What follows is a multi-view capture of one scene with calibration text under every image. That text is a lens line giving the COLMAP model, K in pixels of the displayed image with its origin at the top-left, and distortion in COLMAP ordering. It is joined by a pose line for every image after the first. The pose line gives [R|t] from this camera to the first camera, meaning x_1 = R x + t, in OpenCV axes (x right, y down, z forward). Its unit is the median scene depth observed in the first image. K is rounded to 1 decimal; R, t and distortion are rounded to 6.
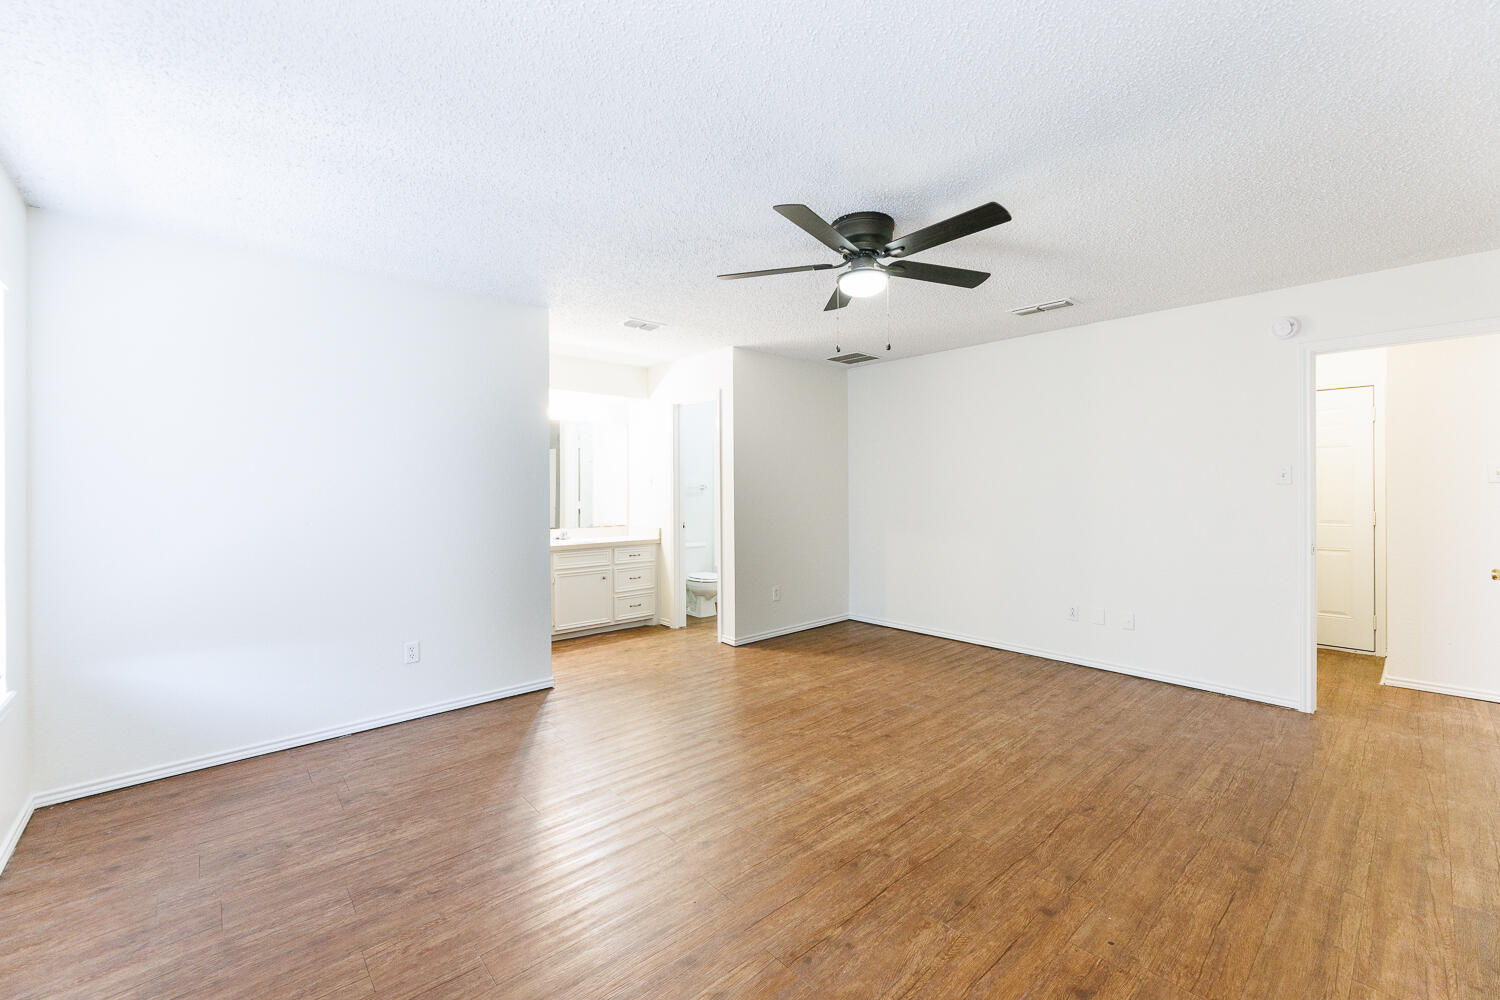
lens RADIAL K [[609.2, 0, 750.7], [0, 609.2, 488.9], [0, 0, 1]] dist [-0.001367, -0.000132]
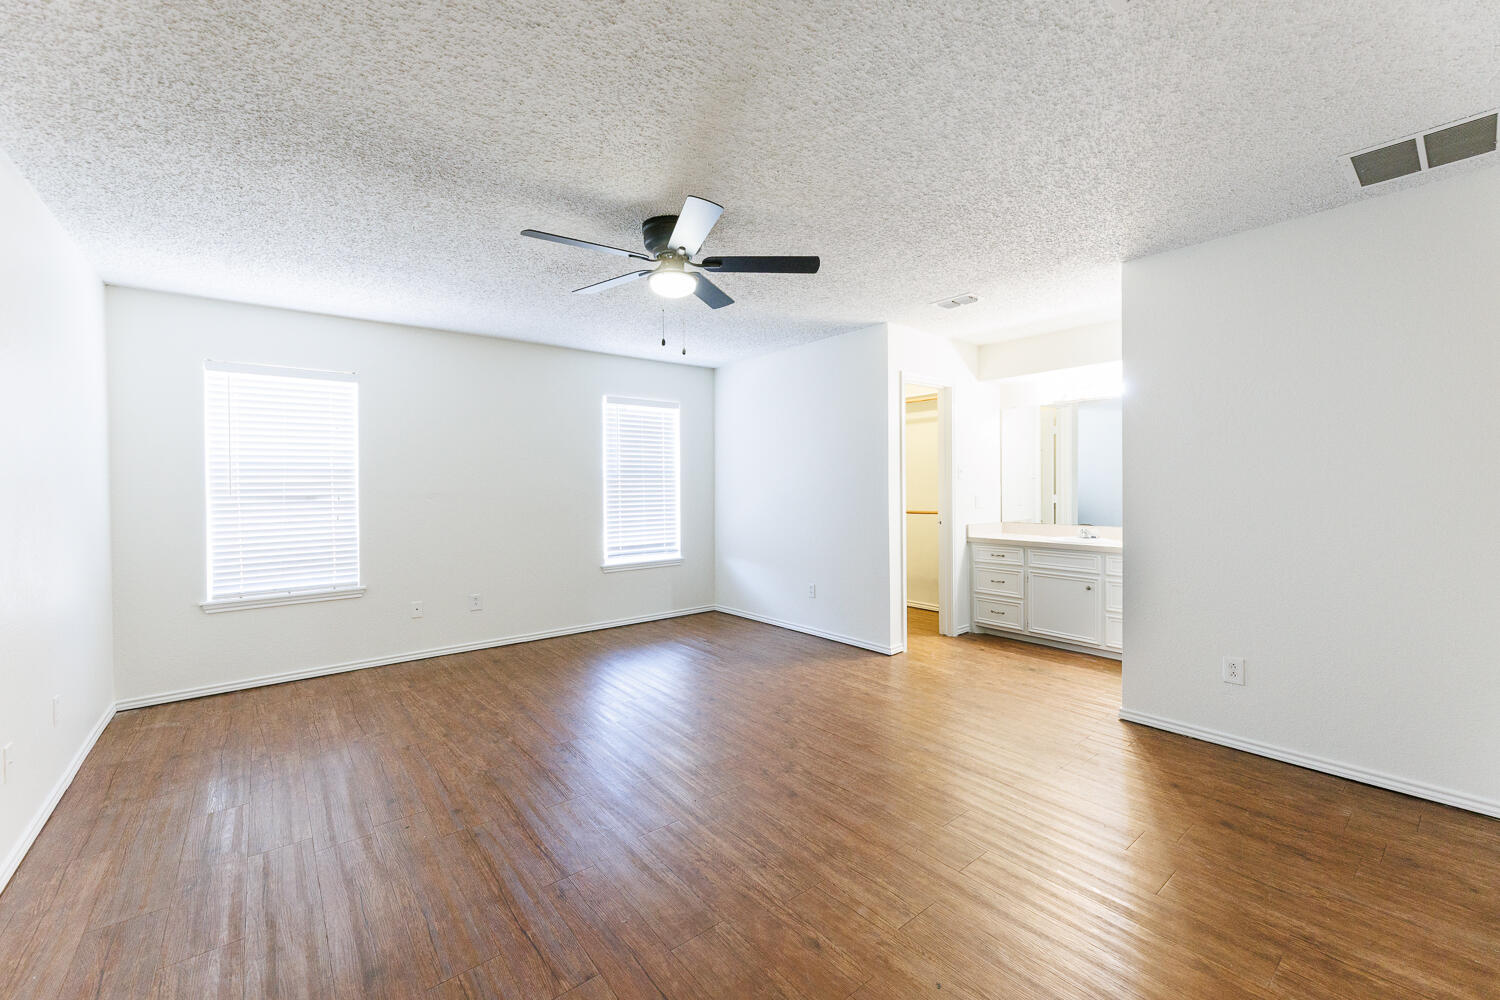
lens RADIAL K [[609.2, 0, 750.7], [0, 609.2, 488.9], [0, 0, 1]] dist [-0.001367, -0.000132]
pose [[-0.055188, 0.012250, -0.998401, 0.825236], [0.007149, 0.999904, 0.011874, -0.001395], [0.998450, -0.006482, -0.055270, 0.807173]]
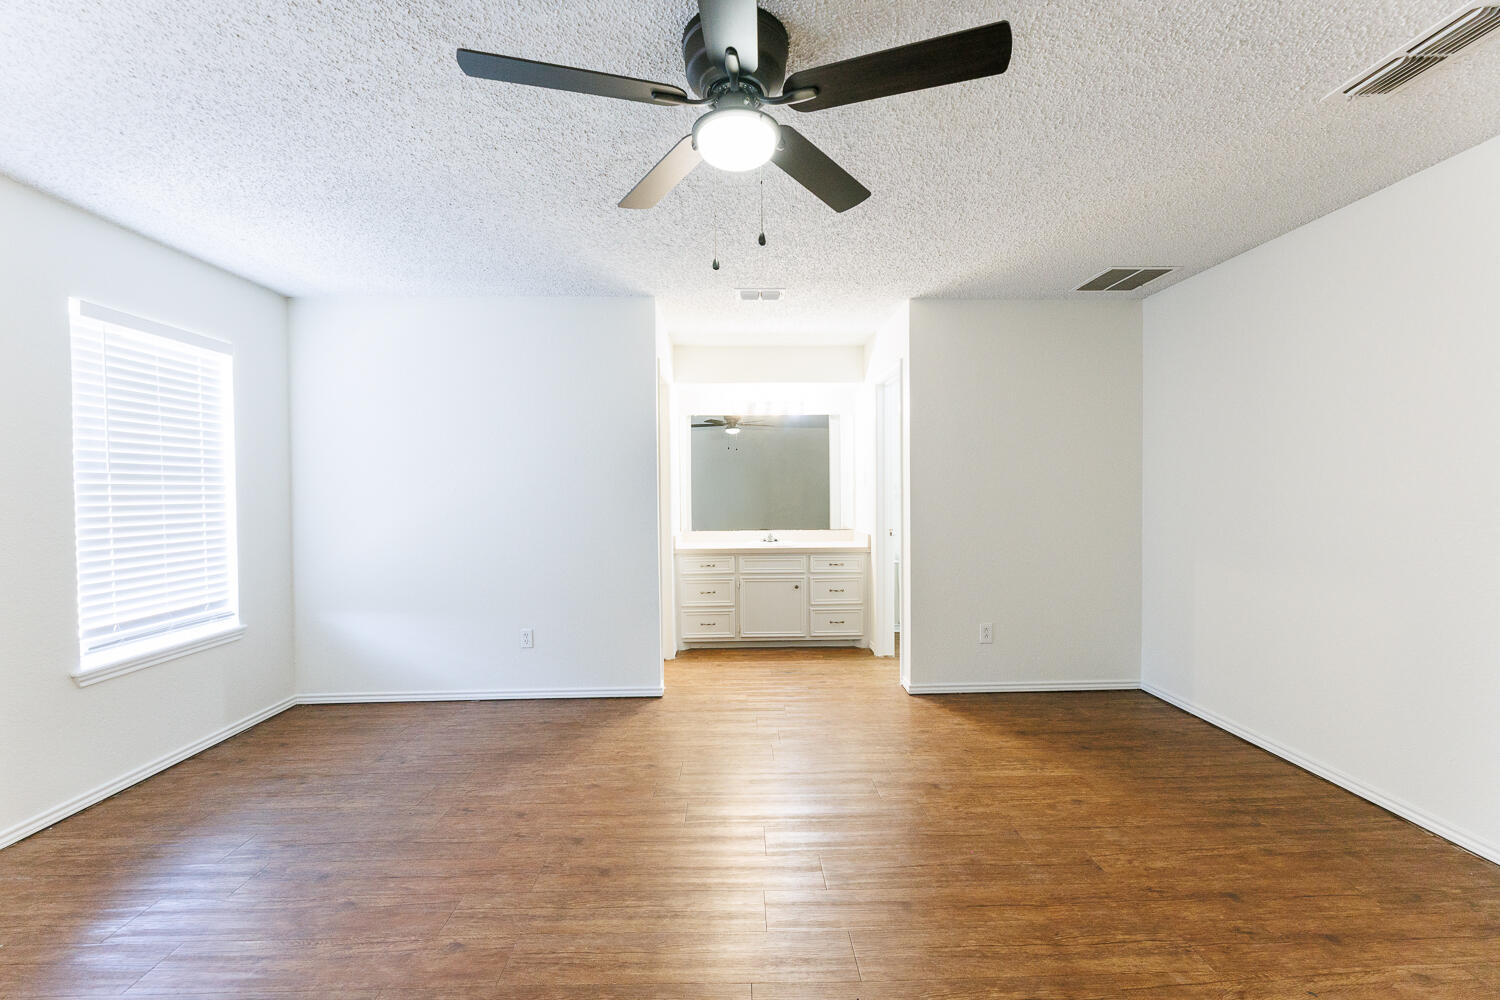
lens RADIAL K [[609.3, 0, 752.9], [0, 609.3, 500.1], [0, 0, 1]] dist [-0.002159, -0.000116]
pose [[0.761160, 0.010049, -0.648486, 0.400506], [0.003935, 0.999790, 0.020110, -0.000458], [0.648552, -0.017859, 0.760961, 0.375511]]
